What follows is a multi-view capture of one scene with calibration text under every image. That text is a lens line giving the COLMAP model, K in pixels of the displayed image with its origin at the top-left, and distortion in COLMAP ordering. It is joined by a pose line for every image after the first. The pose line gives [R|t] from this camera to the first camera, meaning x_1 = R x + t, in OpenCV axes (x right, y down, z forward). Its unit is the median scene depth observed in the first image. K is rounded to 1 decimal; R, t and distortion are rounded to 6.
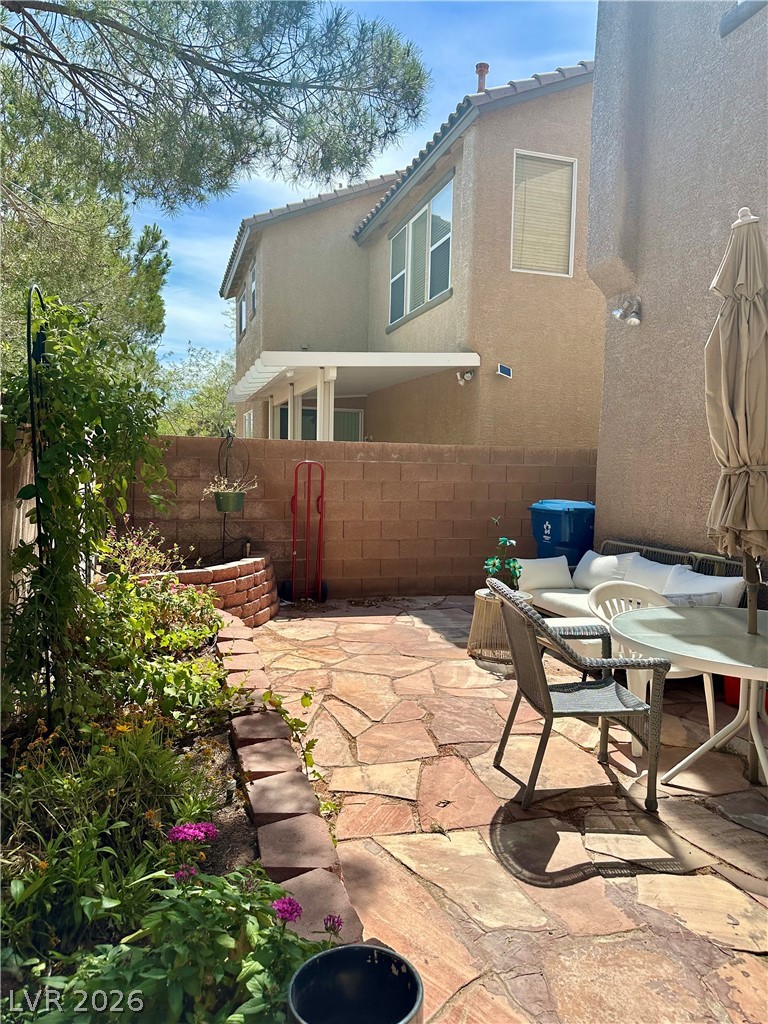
lens RADIAL K [[709.7, 0, 384.0], [0, 709.7, 512.0], [0, 0, 1]] dist [0.048437, -0.004443]
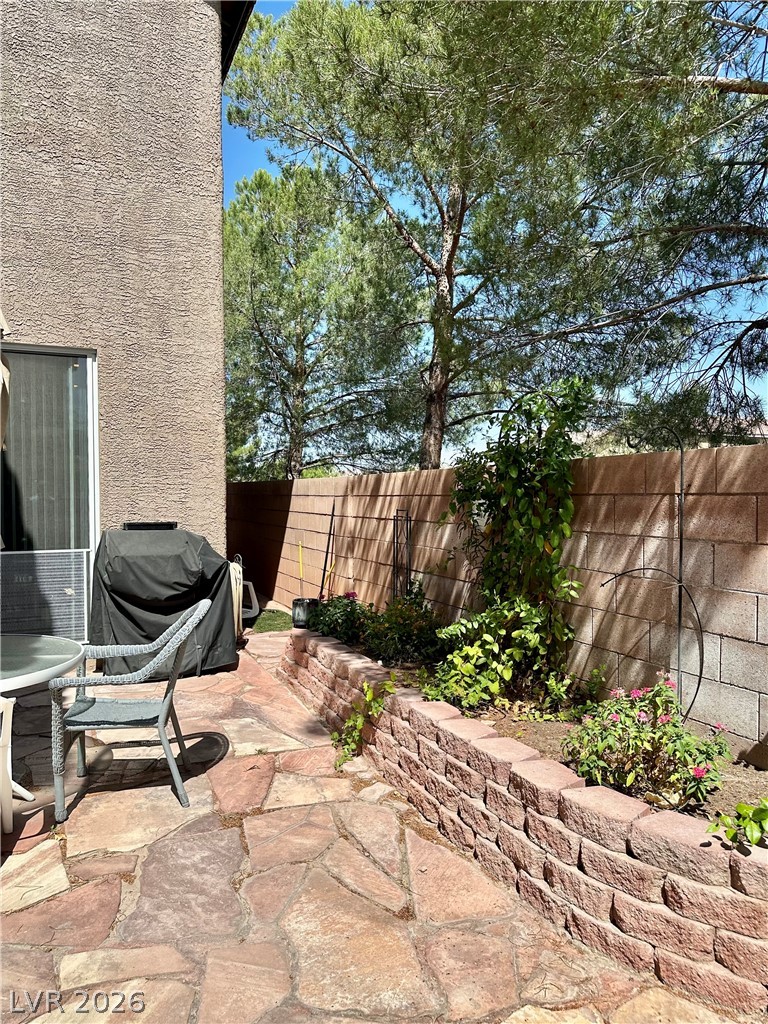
lens RADIAL K [[709.7, 0, 384.0], [0, 709.7, 512.0], [0, 0, 1]] dist [0.048437, -0.004443]
pose [[-0.991309, -0.020180, -0.129999, 0.027441], [-0.032258, 0.995284, 0.091487, -0.152963], [0.127540, 0.094885, -0.987284, 2.112360]]
